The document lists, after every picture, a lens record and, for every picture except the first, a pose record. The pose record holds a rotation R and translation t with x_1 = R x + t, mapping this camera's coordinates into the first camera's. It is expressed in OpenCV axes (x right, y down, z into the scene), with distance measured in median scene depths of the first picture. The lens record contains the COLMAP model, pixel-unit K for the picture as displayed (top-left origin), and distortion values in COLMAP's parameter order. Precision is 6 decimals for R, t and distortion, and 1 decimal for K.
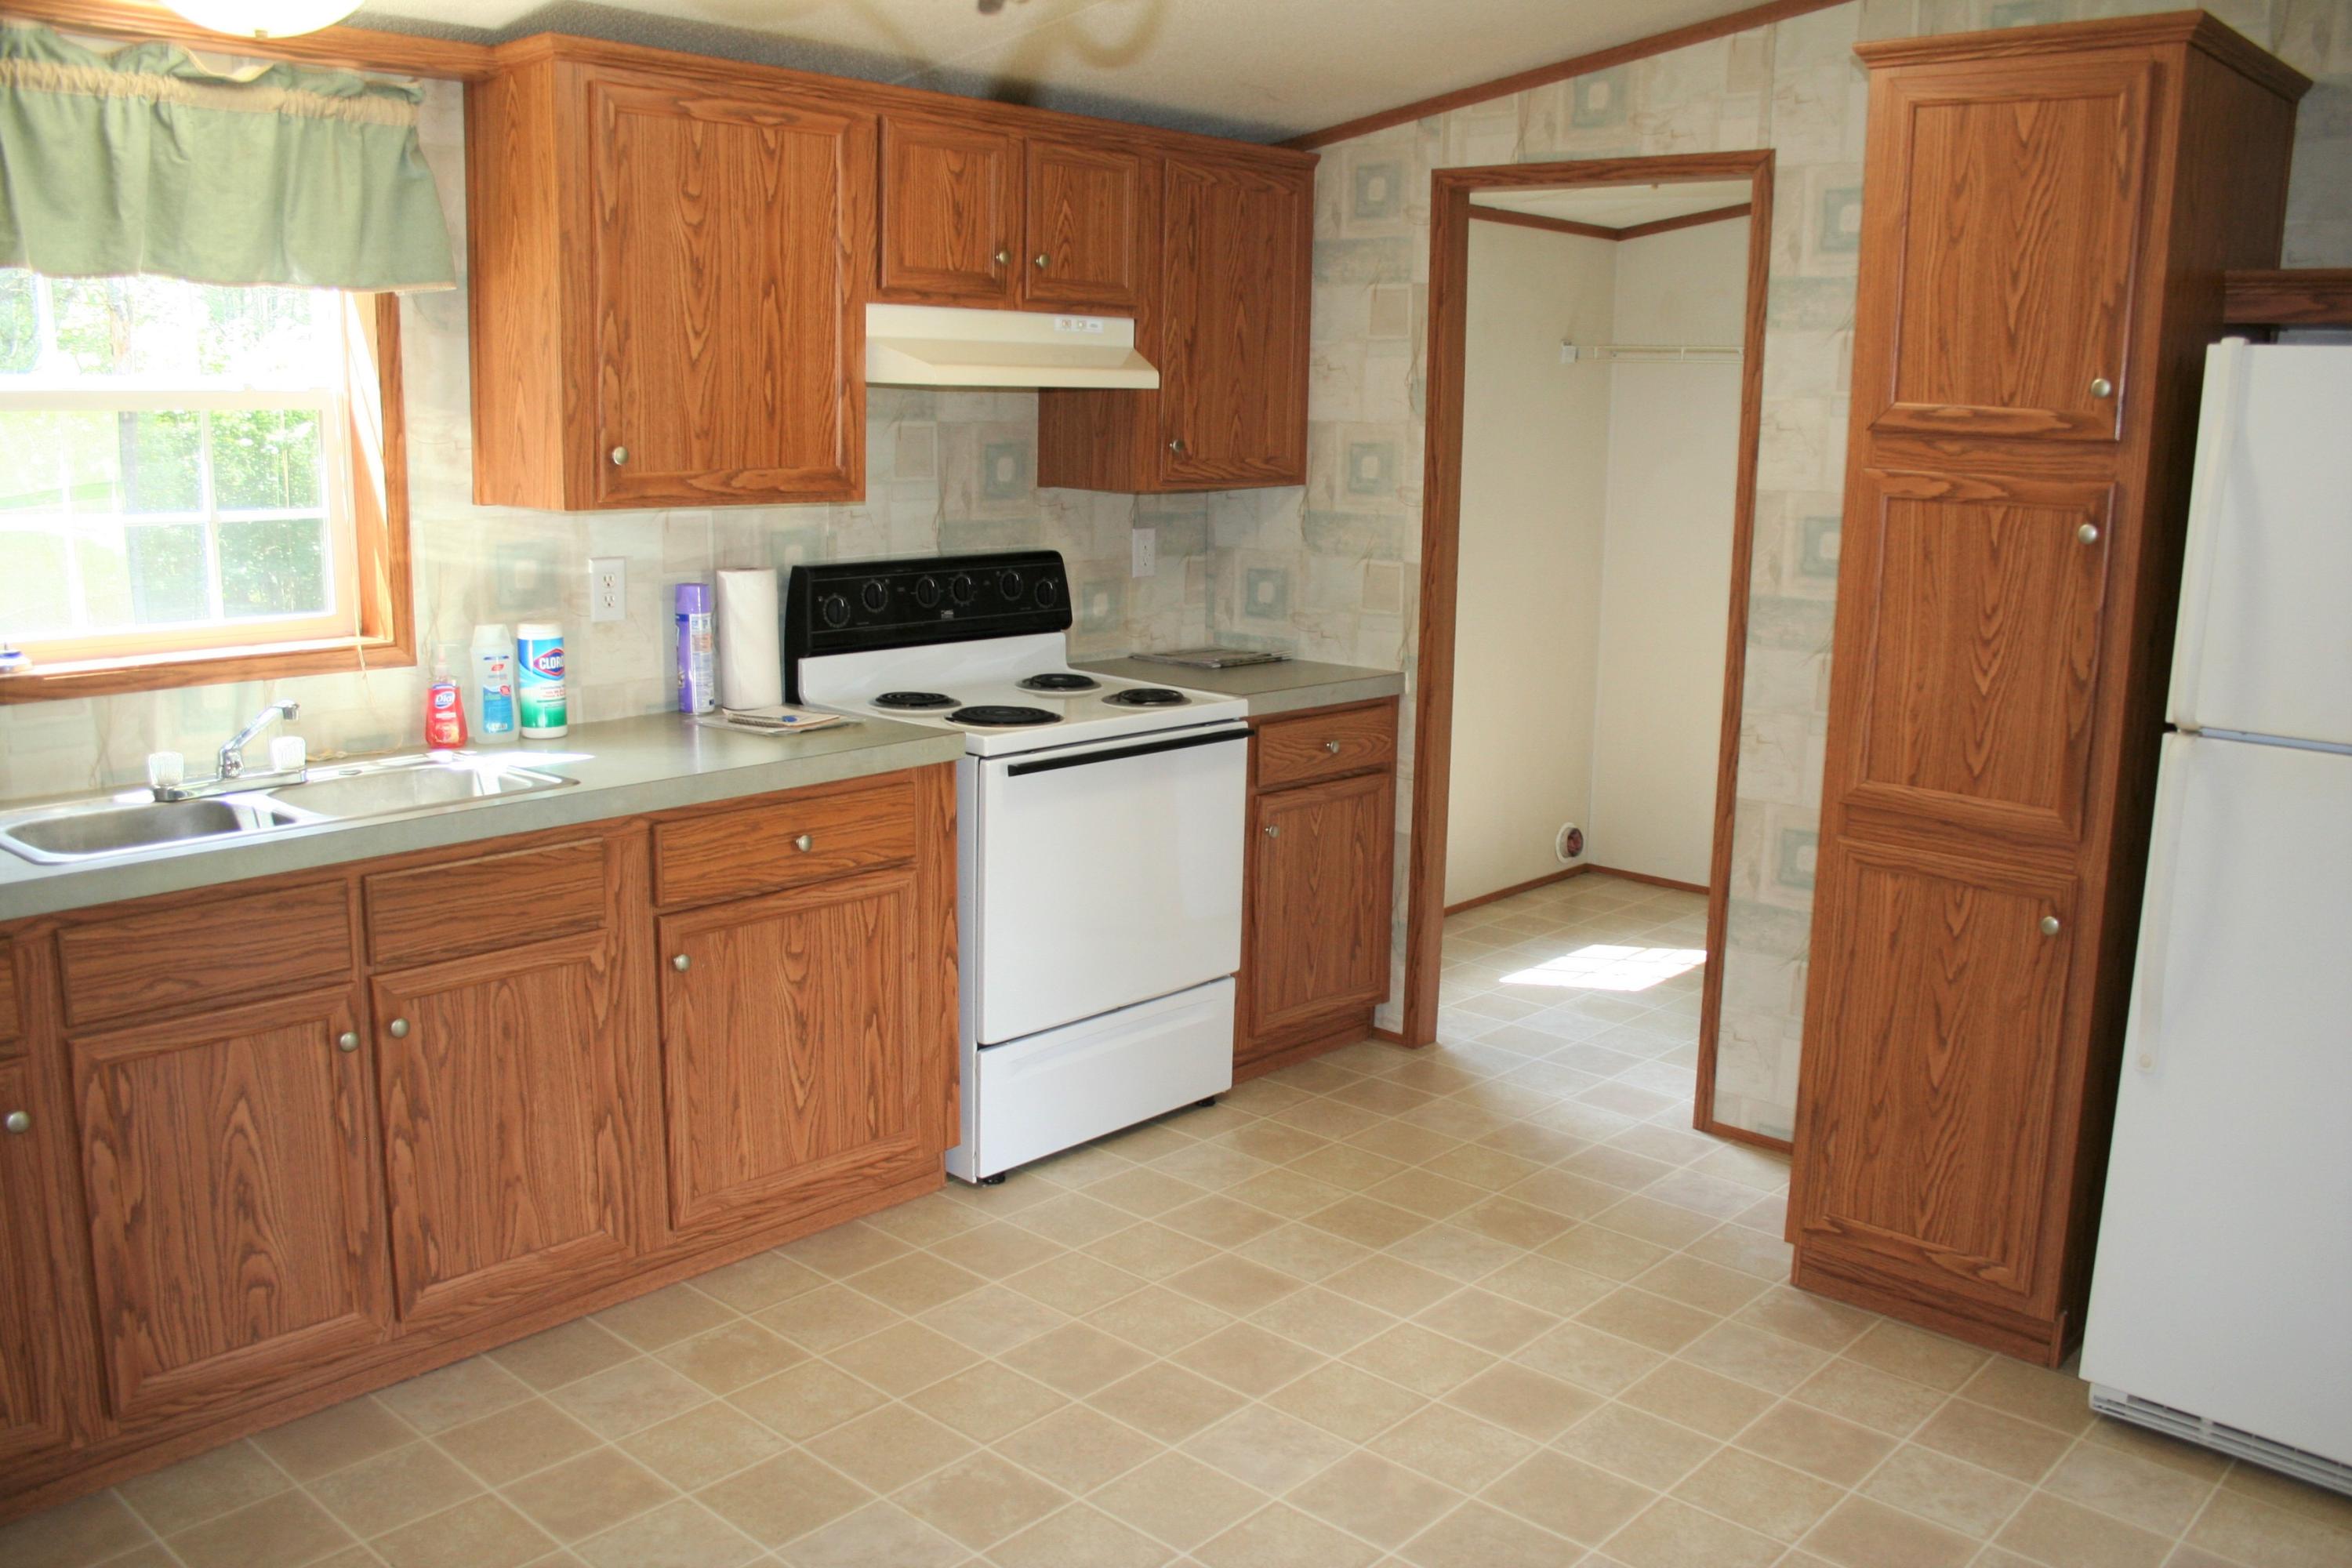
lens RADIAL K [[1967.6, 0, 1185.0], [0, 1967.6, 795.9], [0, 0, 1]] dist [-0.122179, 0.072118]
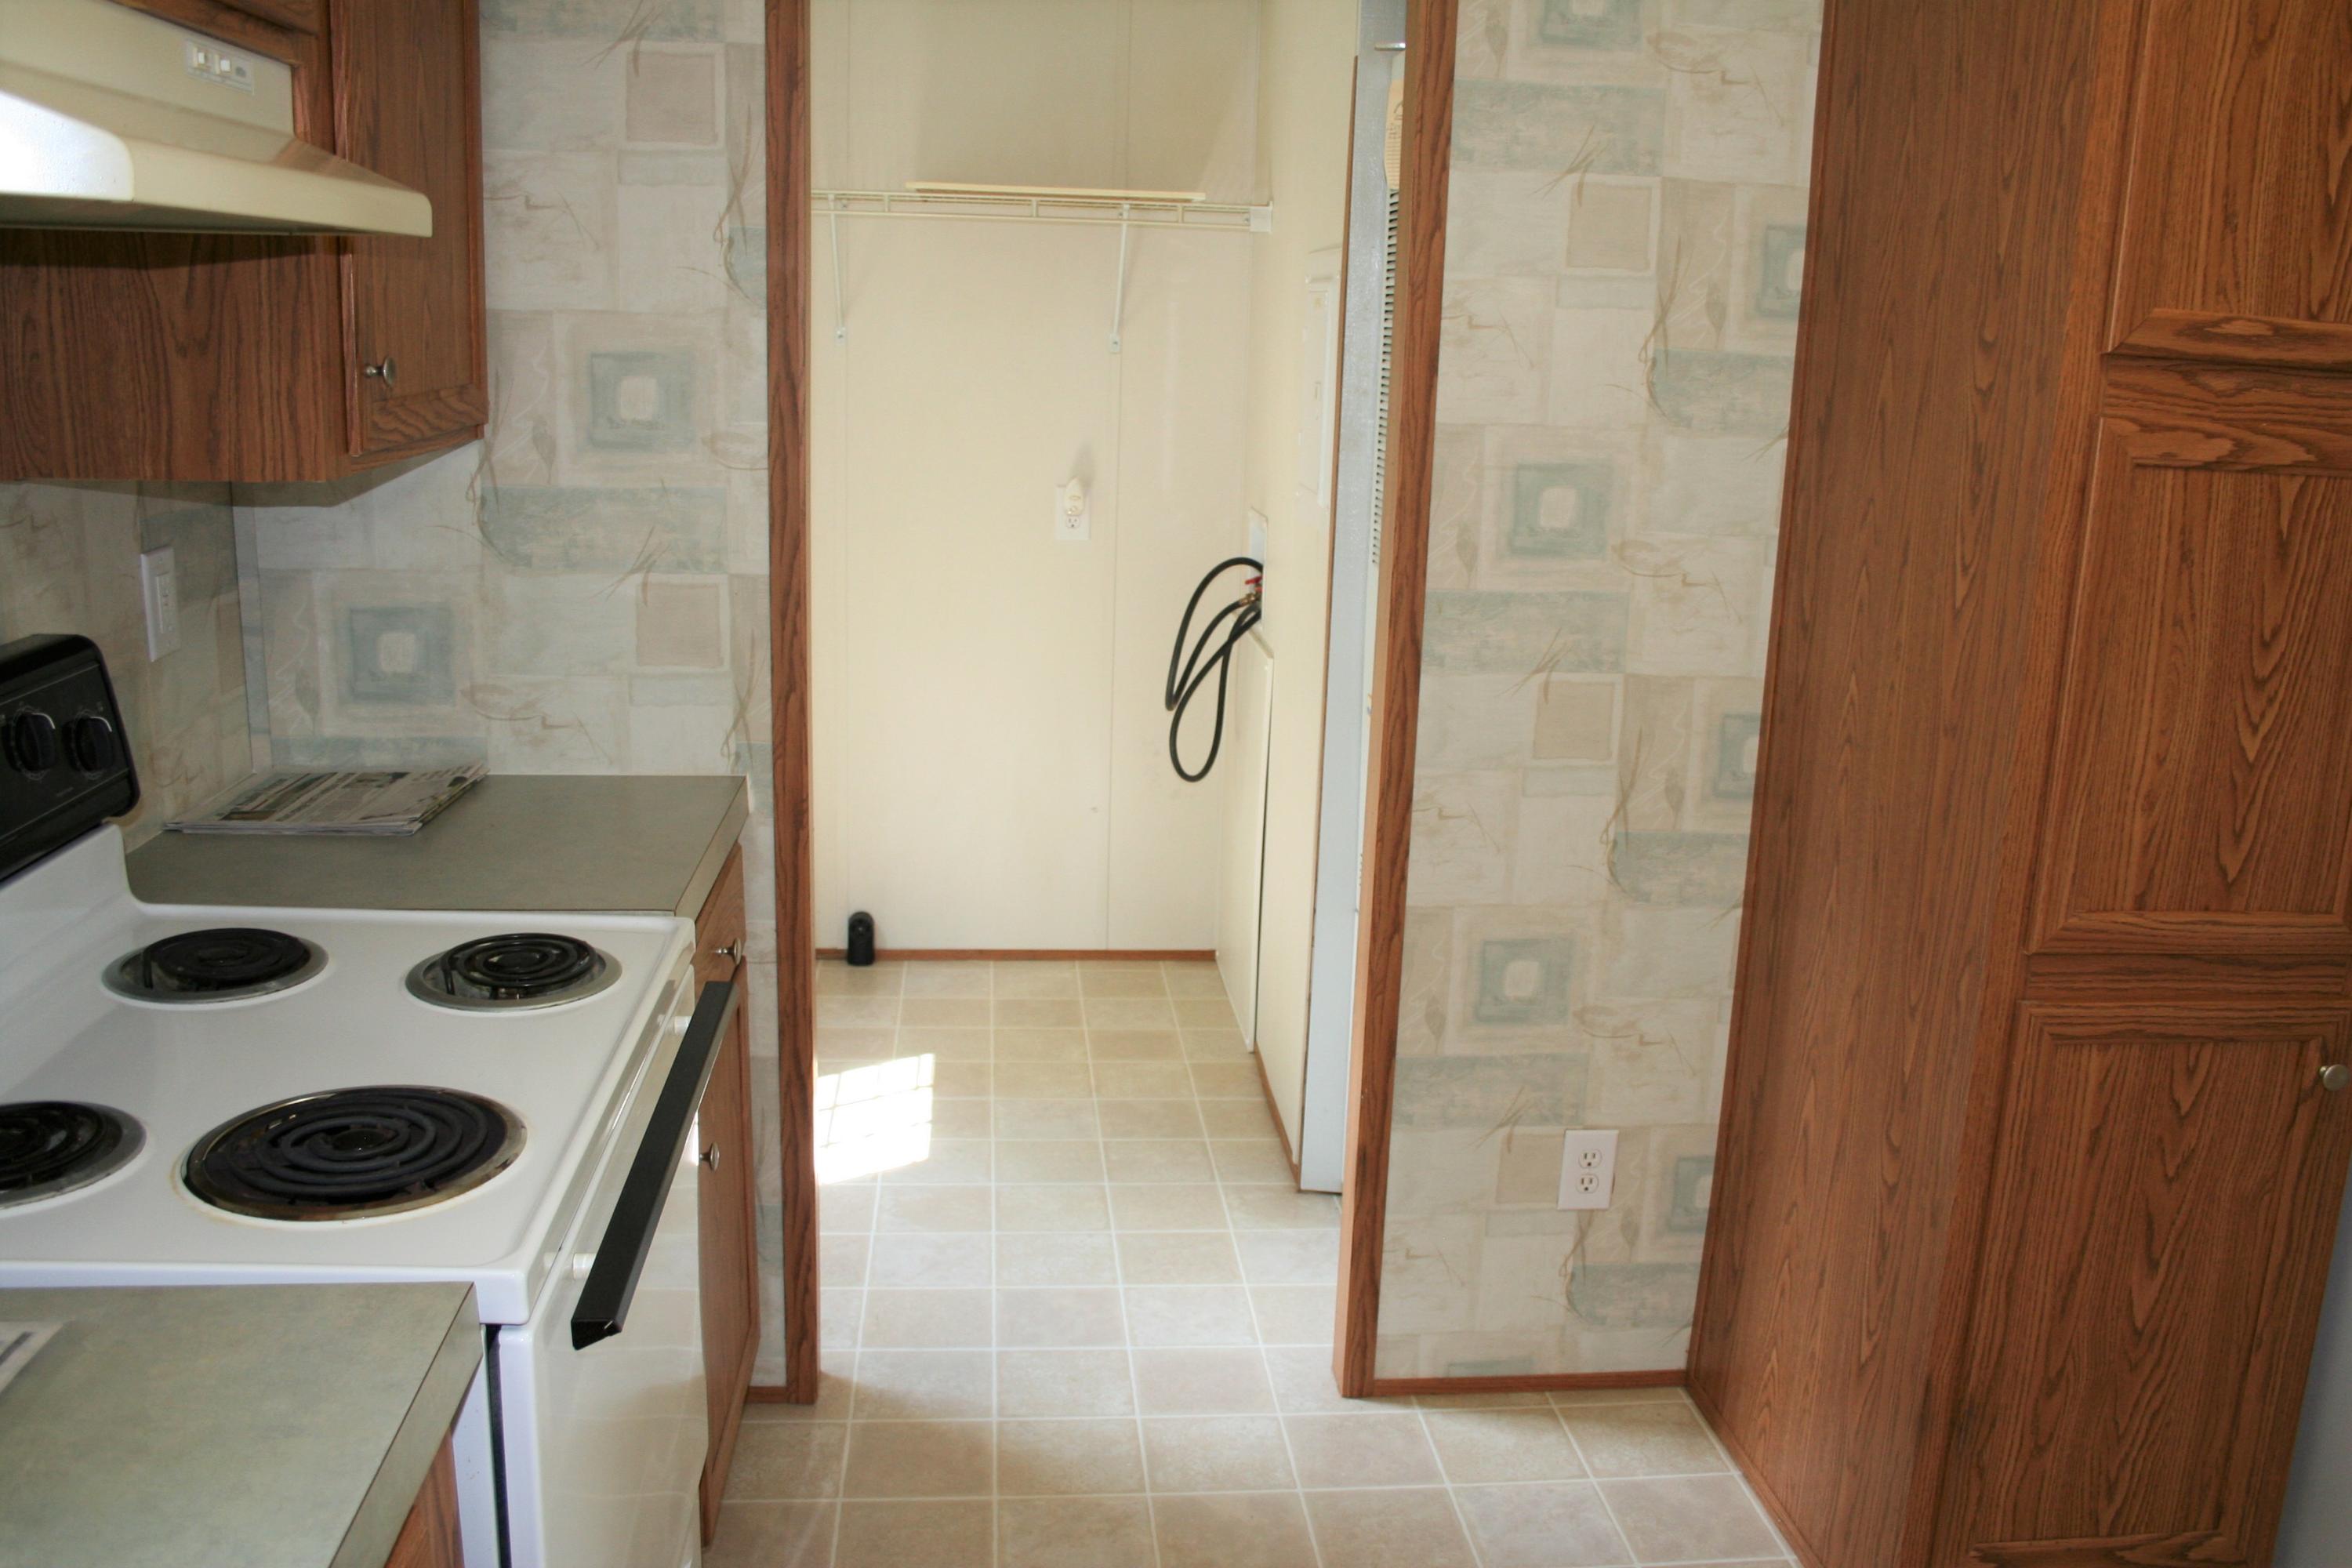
lens RADIAL K [[1967.6, 0, 1170.8], [0, 1967.6, 788.3], [0, 0, 1]] dist [-0.122179, 0.072118]
pose [[0.671492, -0.173977, 0.720299, -0.291235], [0.124056, 0.984723, 0.122194, -0.161682], [-0.730554, 0.007305, 0.682816, 0.792319]]
